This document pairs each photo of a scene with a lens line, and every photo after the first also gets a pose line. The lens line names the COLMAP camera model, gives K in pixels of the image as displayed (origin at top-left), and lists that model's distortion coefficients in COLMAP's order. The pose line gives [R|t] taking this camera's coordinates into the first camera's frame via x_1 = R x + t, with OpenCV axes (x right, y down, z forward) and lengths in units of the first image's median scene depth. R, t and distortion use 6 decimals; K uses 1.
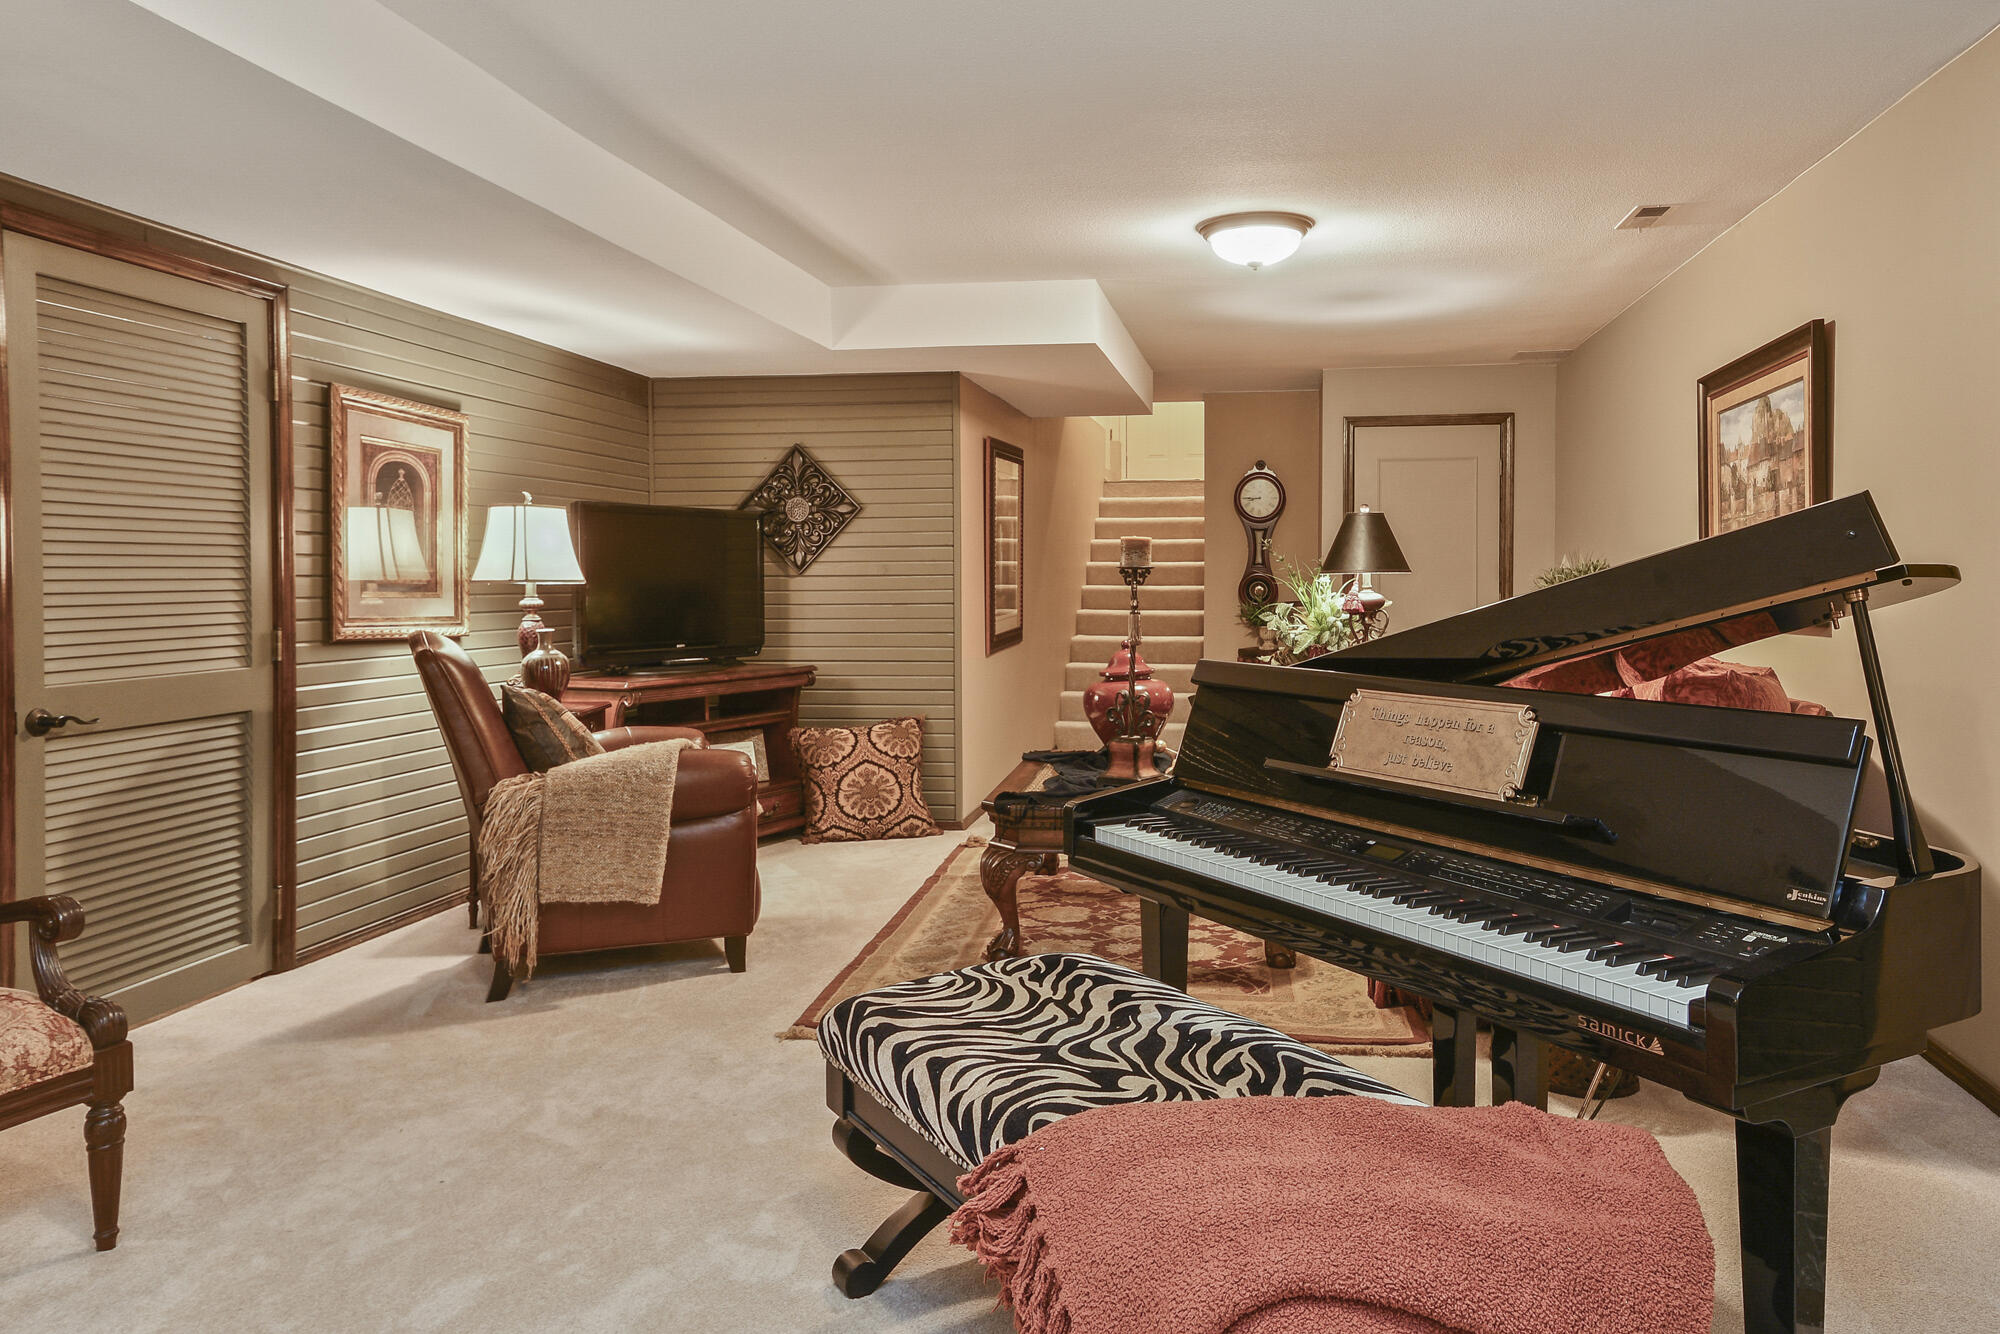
lens RADIAL K [[1372.1, 0, 1000.7], [0, 1372.1, 619.8], [0, 0, 1]] dist [0.061091, -0.007420]
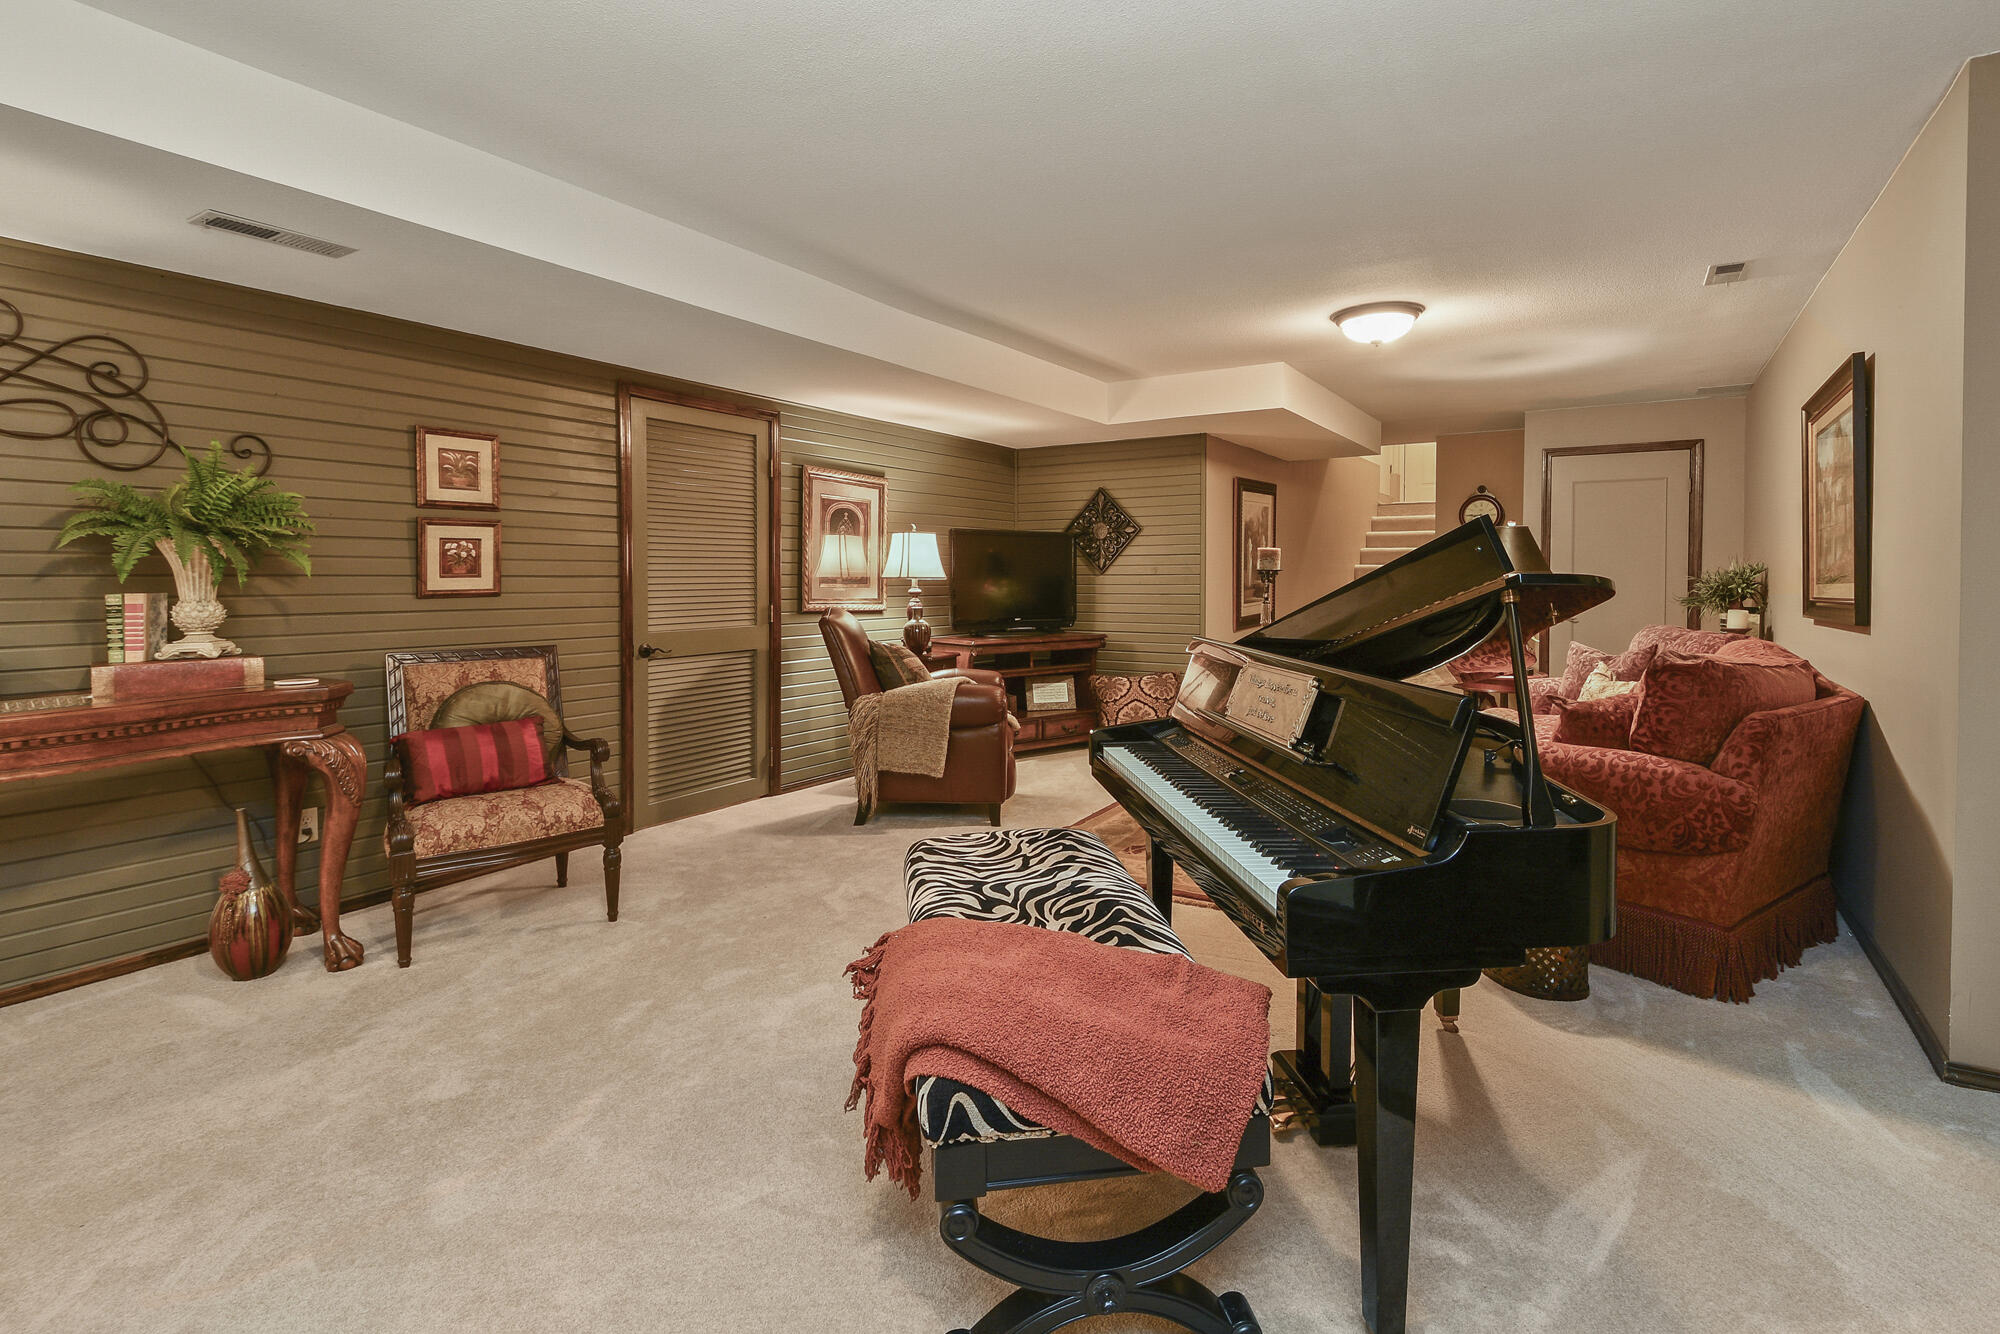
lens RADIAL K [[934.0, 0, 999.8], [0, 934.0, 604.0], [0, 0, 1]] dist [0.022700, -0.000358]
pose [[0.913026, 0.016428, -0.407571, 0.223112], [-0.015766, 0.999863, 0.004982, -0.004167], [0.407597, 0.001877, 0.913160, 0.021453]]
